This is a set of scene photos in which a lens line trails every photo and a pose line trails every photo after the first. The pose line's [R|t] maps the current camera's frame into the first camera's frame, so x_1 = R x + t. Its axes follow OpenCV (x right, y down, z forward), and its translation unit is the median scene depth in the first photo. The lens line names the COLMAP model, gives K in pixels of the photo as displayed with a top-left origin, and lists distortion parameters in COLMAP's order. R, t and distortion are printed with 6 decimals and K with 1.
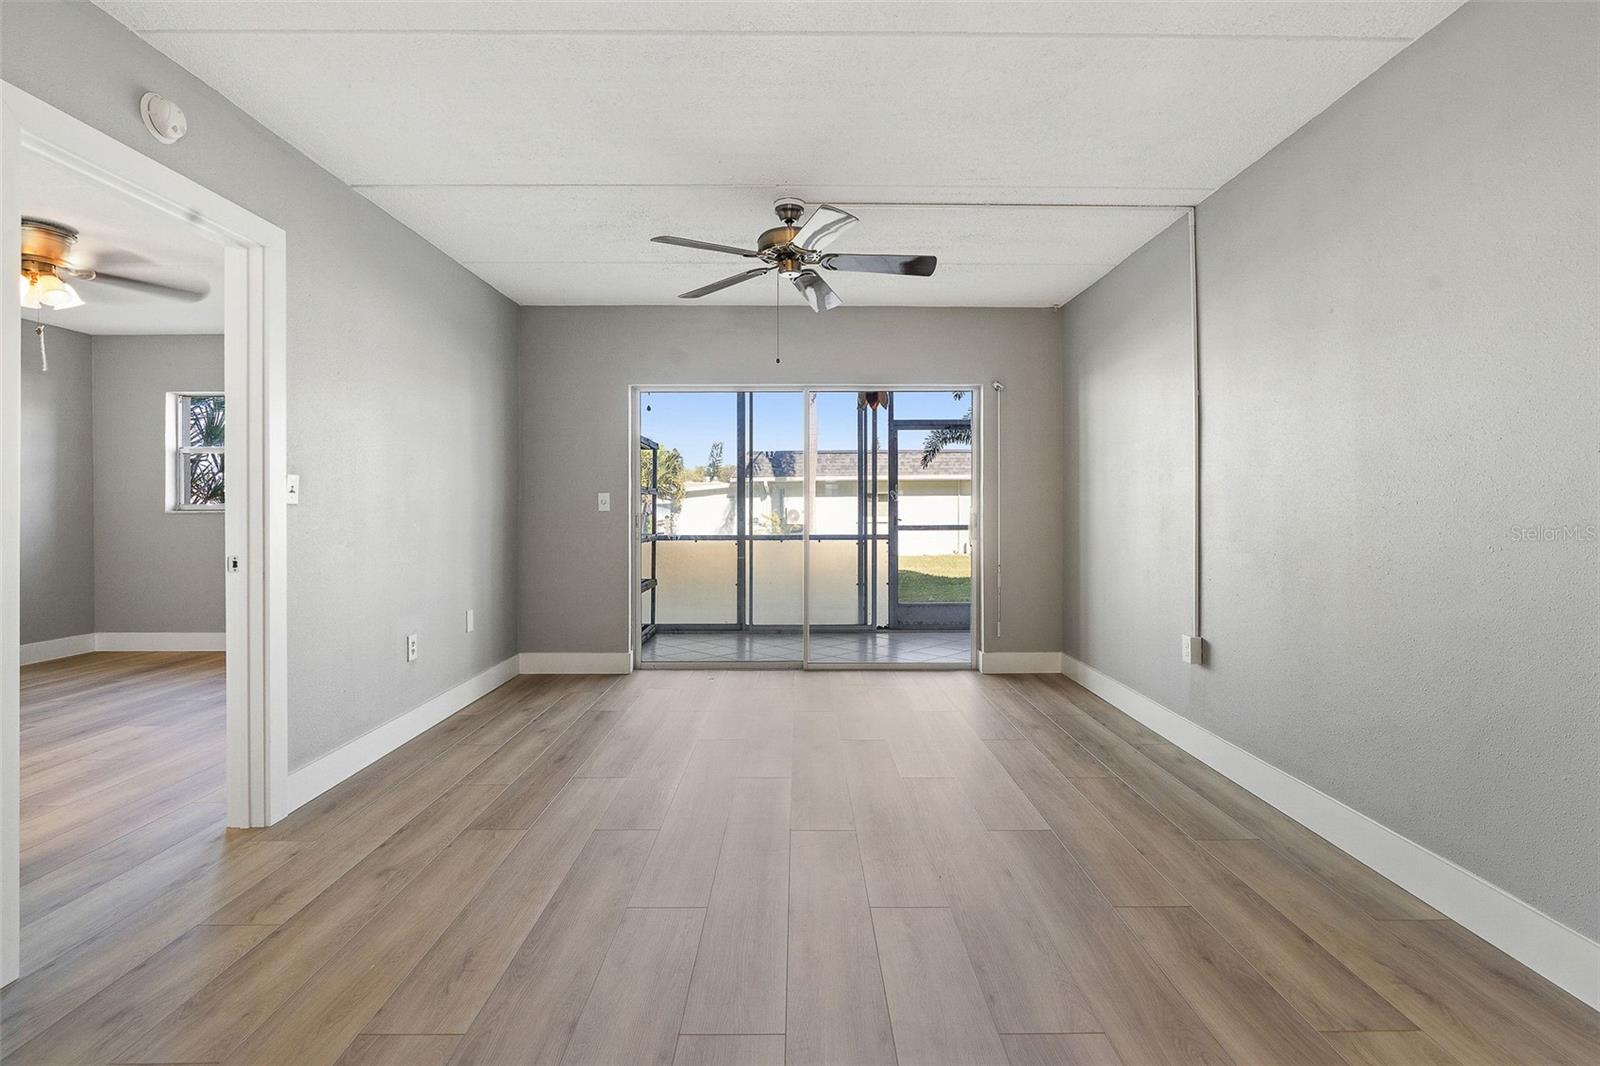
lens RADIAL K [[742.9, 0, 800.2], [0, 742.9, 512.0], [0, 0, 1]] dist [-0.003877, 0.001859]
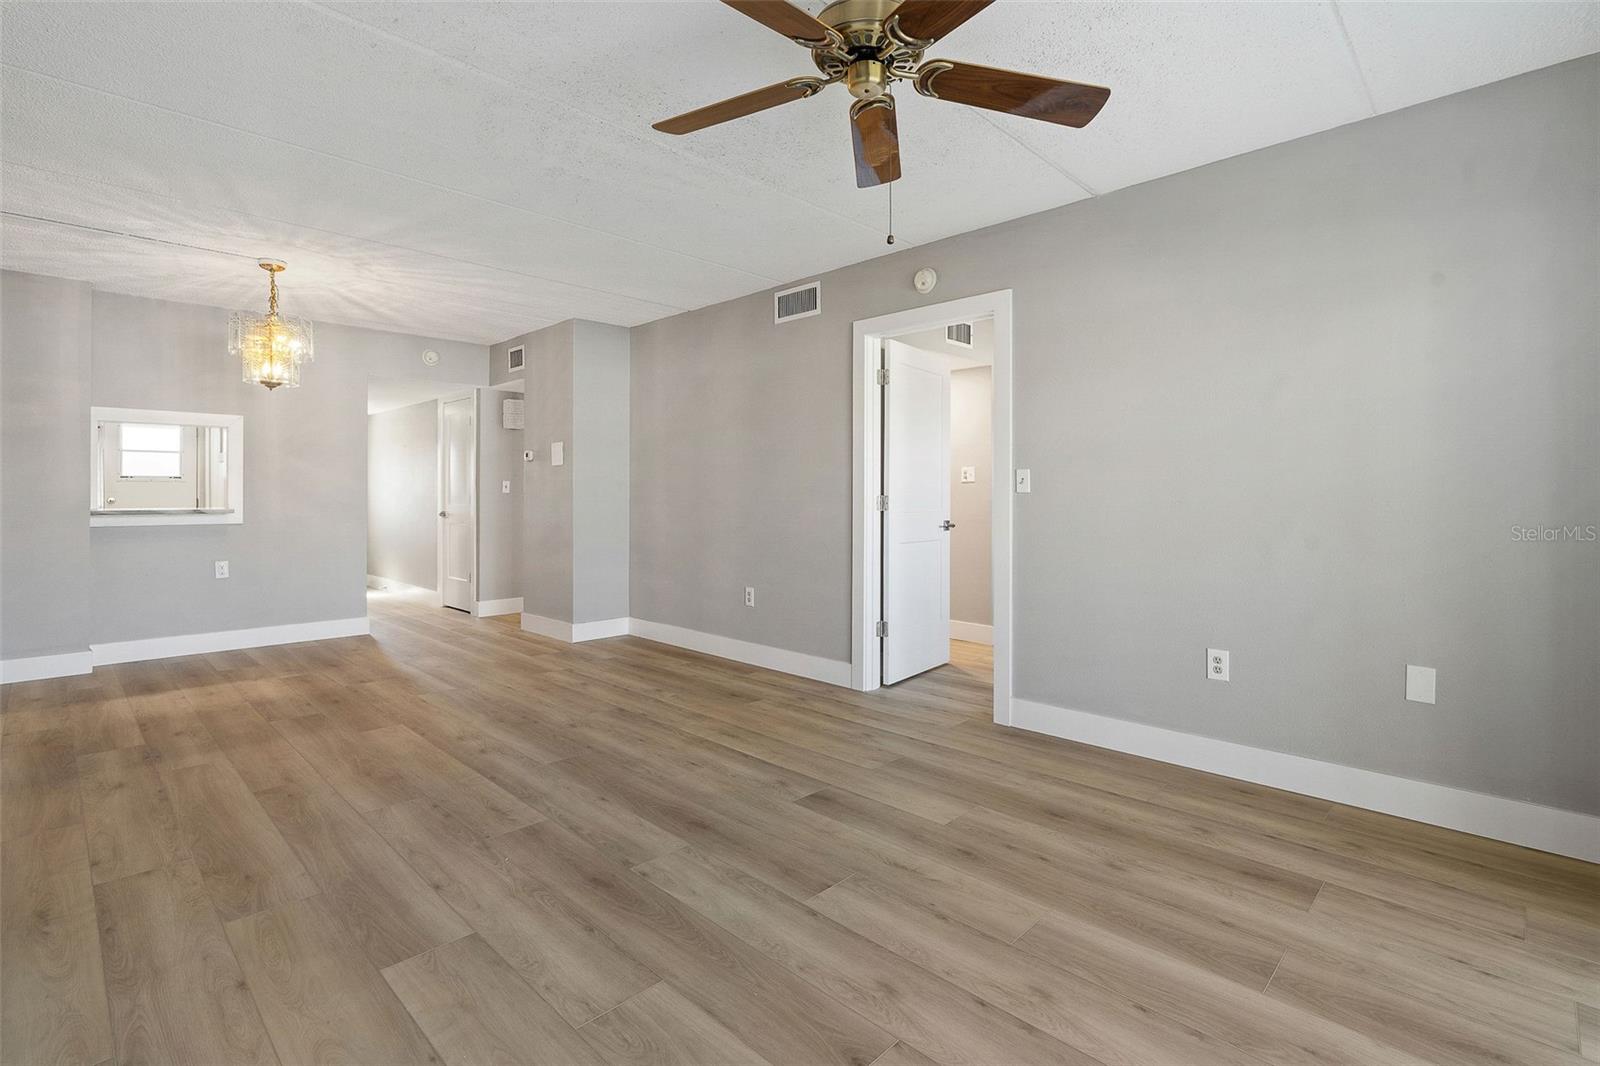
lens RADIAL K [[742.9, 0, 806.8], [0, 742.9, 485.5], [0, 0, 1]] dist [-0.003877, 0.001859]
pose [[-0.698015, -0.005376, -0.716063, 0.295722], [-0.003684, 0.999986, -0.003916, -0.009352], [0.716074, -0.000095, -0.698025, 0.940968]]
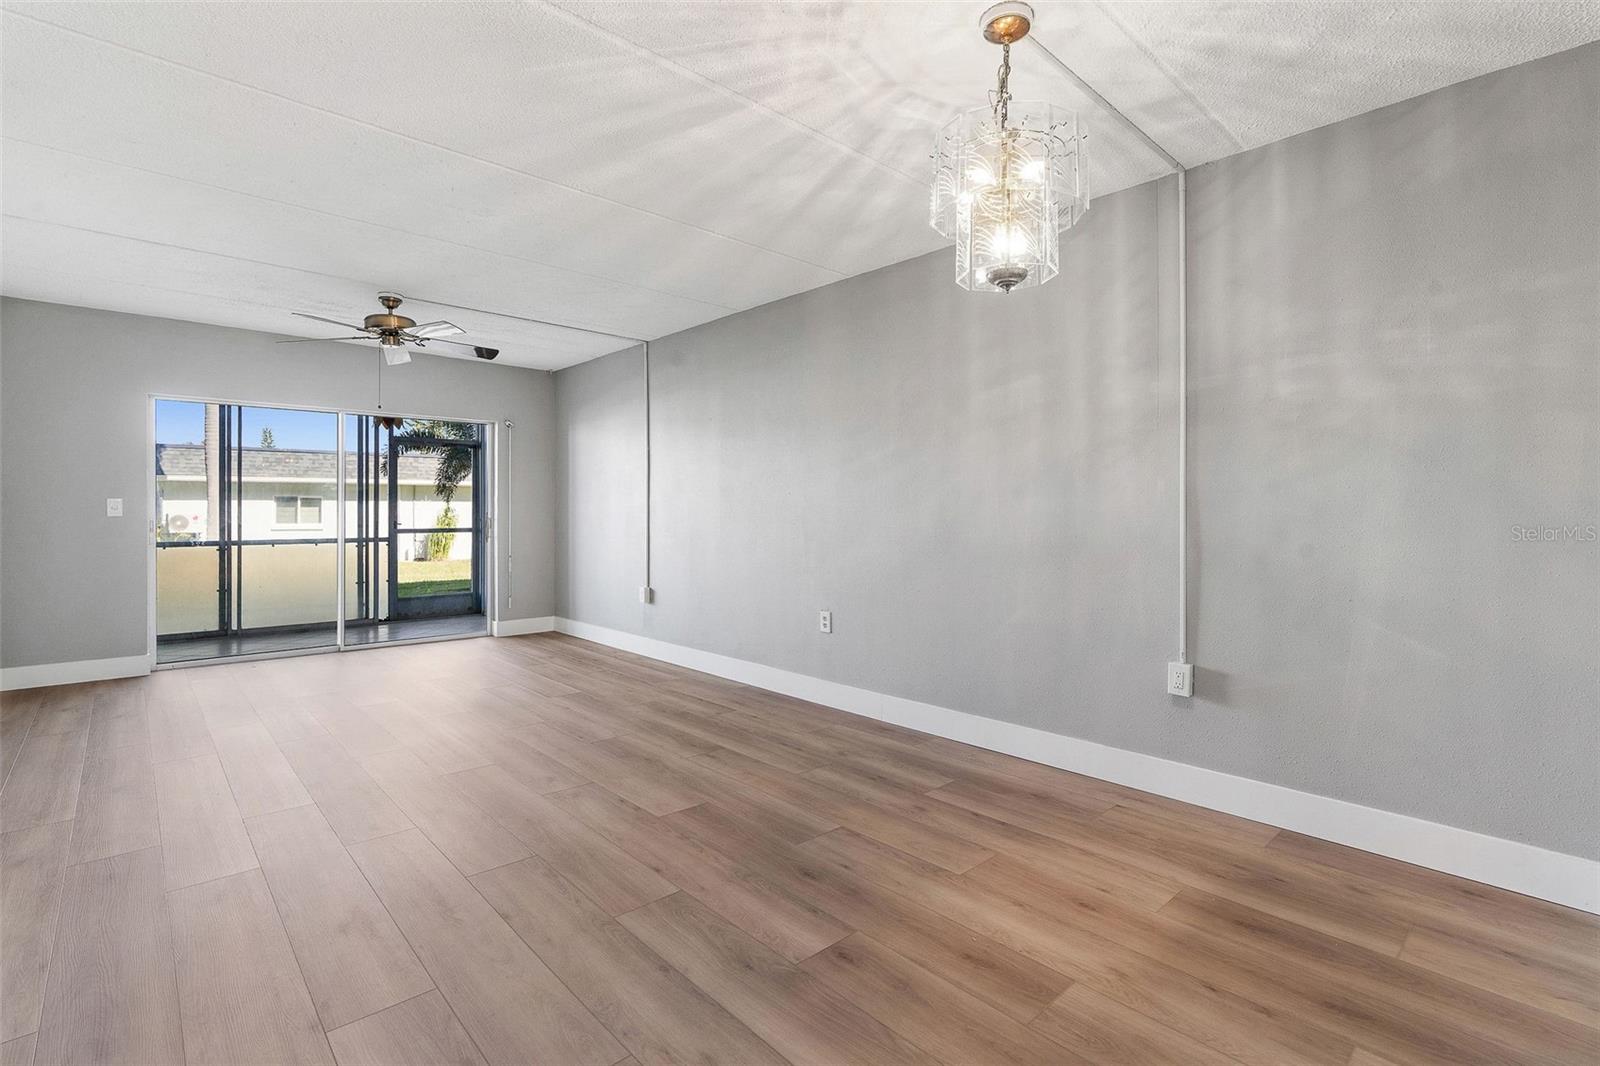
lens RADIAL K [[742.9, 0, 806.8], [0, 742.9, 516.1], [0, 0, 1]] dist [-0.003877, 0.001859]
pose [[0.732423, 0.000086, 0.680850, -0.260962], [0.001644, 0.999997, -0.001896, 0.001804], [-0.680848, 0.002508, 0.732420, -0.369653]]
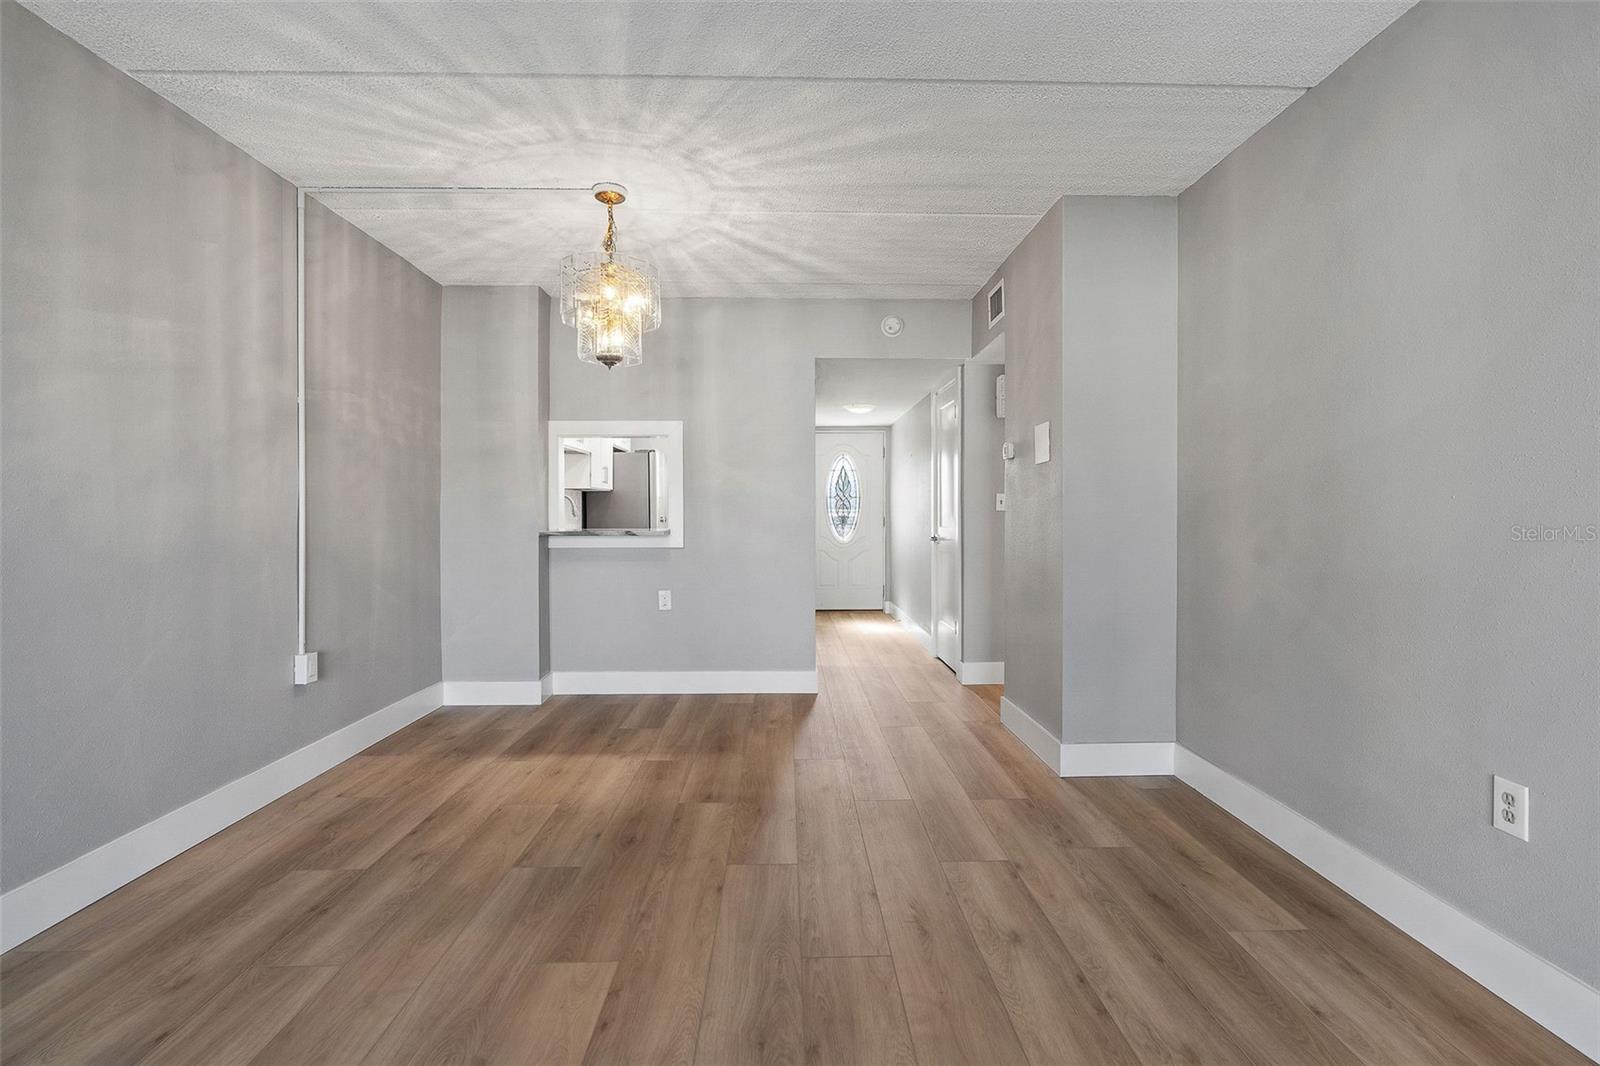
lens RADIAL K [[742.9, 0, 792.7], [0, 742.9, 527.1], [0, 0, 1]] dist [-0.003877, 0.001859]
pose [[-0.999930, 0.005173, -0.010645, -0.042968], [0.004903, 0.999668, 0.025299, -0.003044], [0.010772, 0.025245, -0.999623, 0.510100]]
